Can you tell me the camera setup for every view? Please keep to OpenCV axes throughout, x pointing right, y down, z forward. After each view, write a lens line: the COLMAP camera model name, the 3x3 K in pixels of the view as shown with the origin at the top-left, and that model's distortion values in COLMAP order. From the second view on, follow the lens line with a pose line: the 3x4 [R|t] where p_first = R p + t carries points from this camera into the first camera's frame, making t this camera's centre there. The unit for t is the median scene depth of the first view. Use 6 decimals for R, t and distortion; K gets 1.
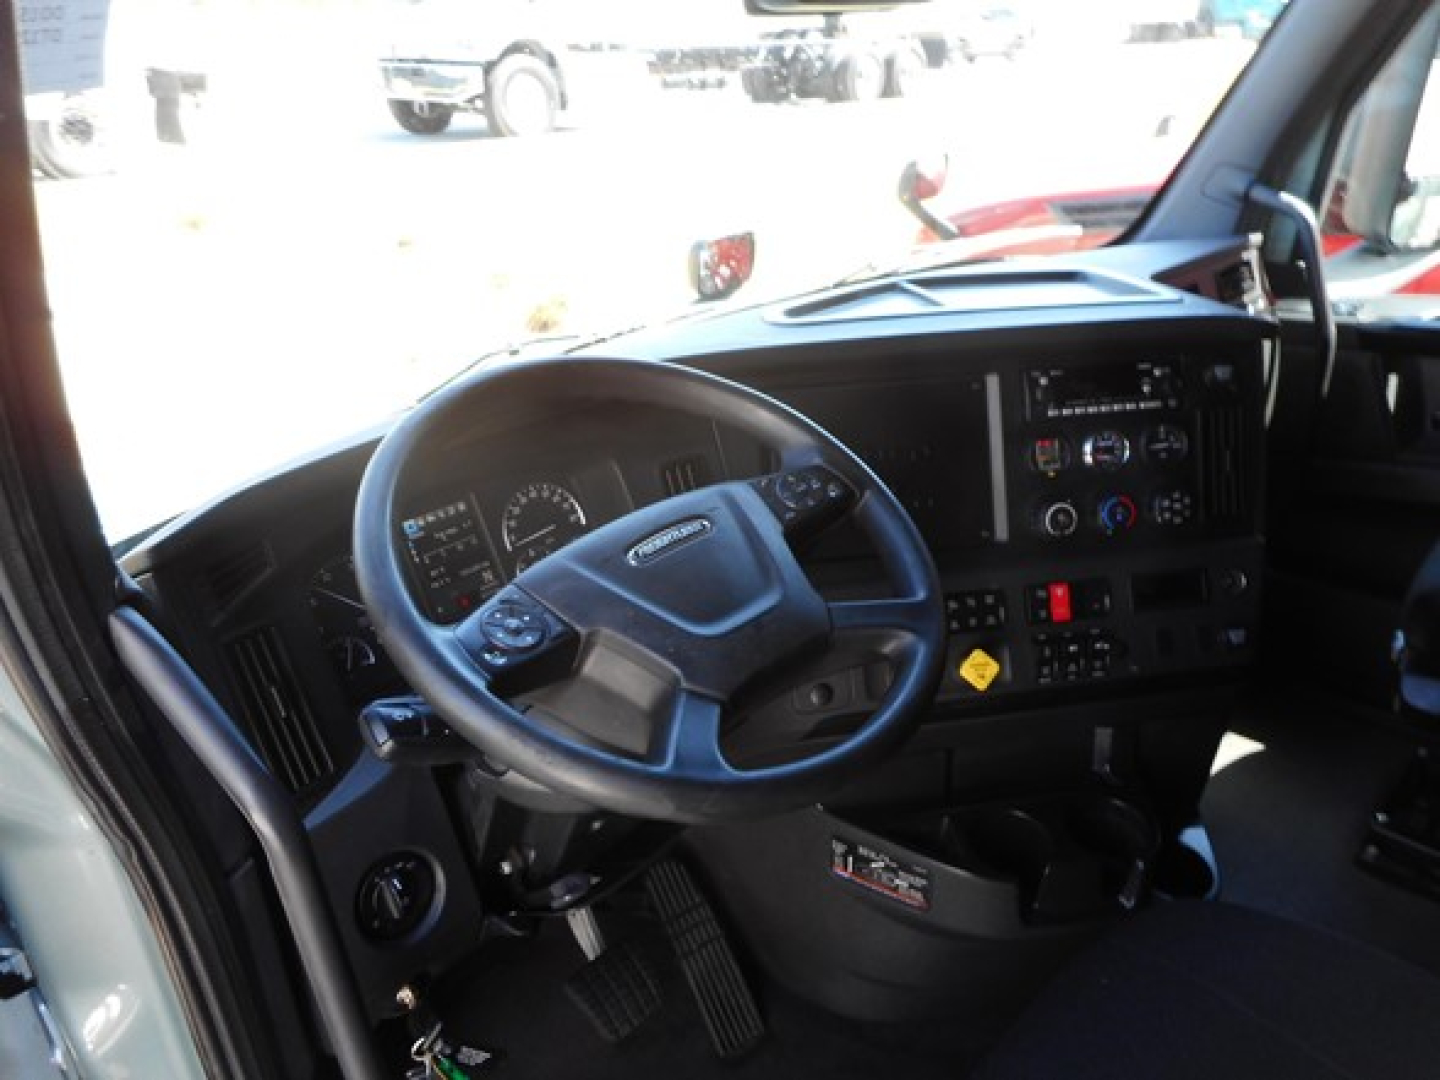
lens RADIAL K [[1101.5, 0, 714.7], [0, 1101.5, 548.6], [0, 0, 1]] dist [-0.004119, 0.003341]
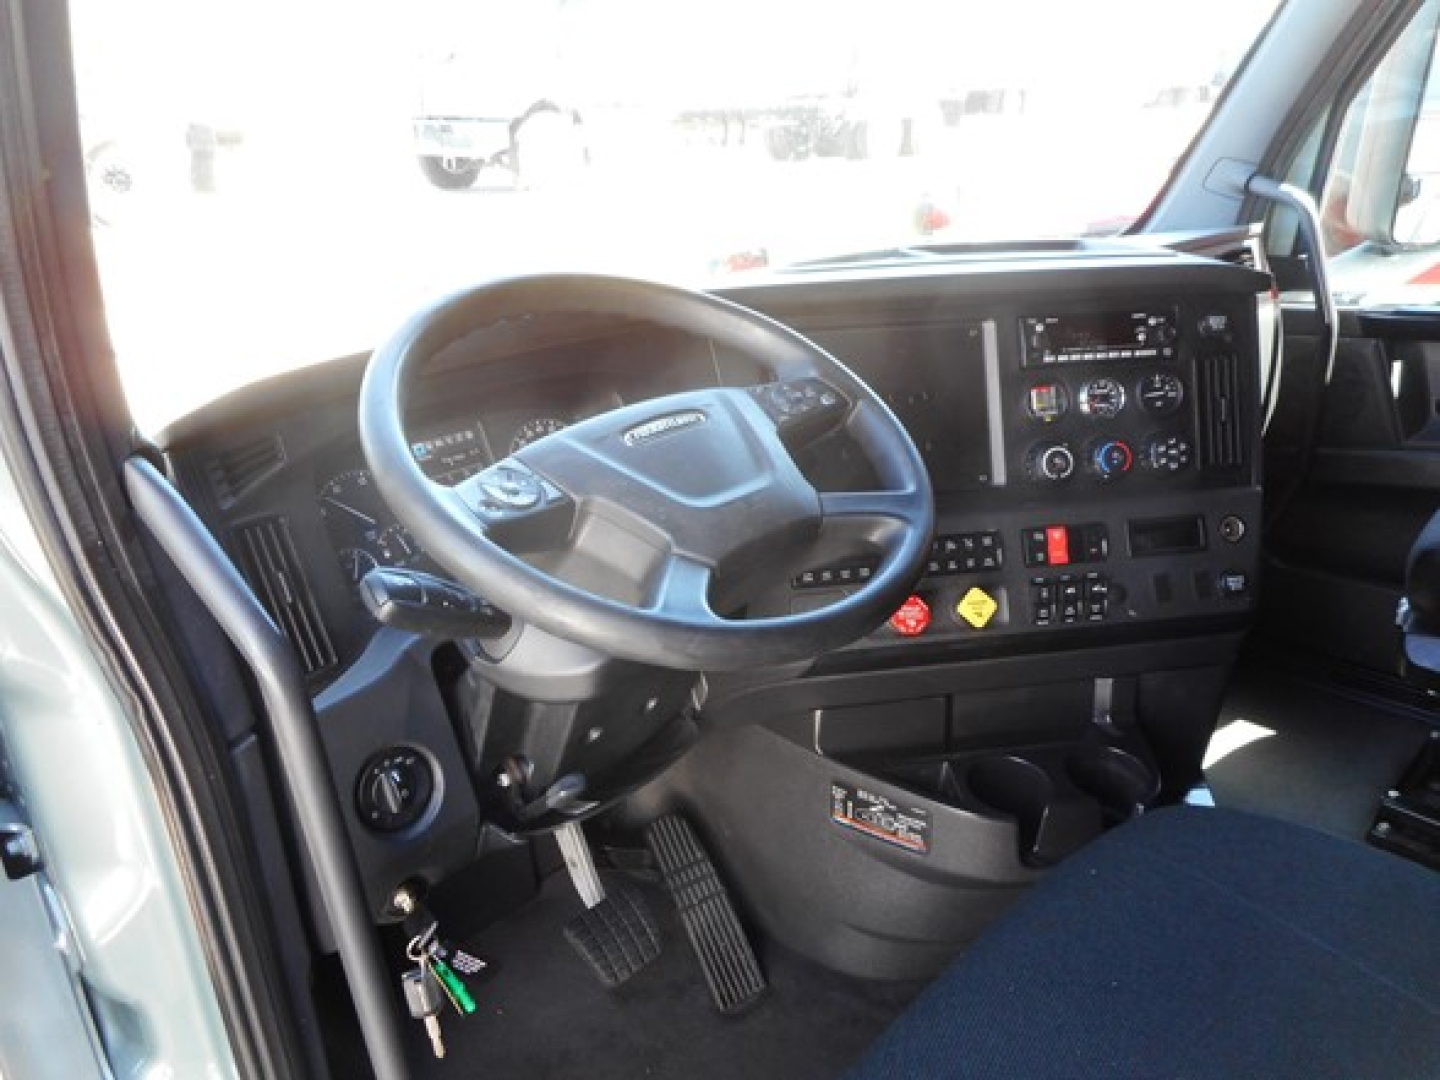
lens RADIAL K [[1102.2, 0, 710.8], [0, 1102.2, 551.7], [0, 0, 1]] dist [-0.002817, 0.002229]
pose [[0.999746, 0.007094, -0.021380, 0.017032], [-0.008174, 0.998674, -0.050828, 0.109306], [0.020991, 0.050990, 0.998479, -0.017022]]
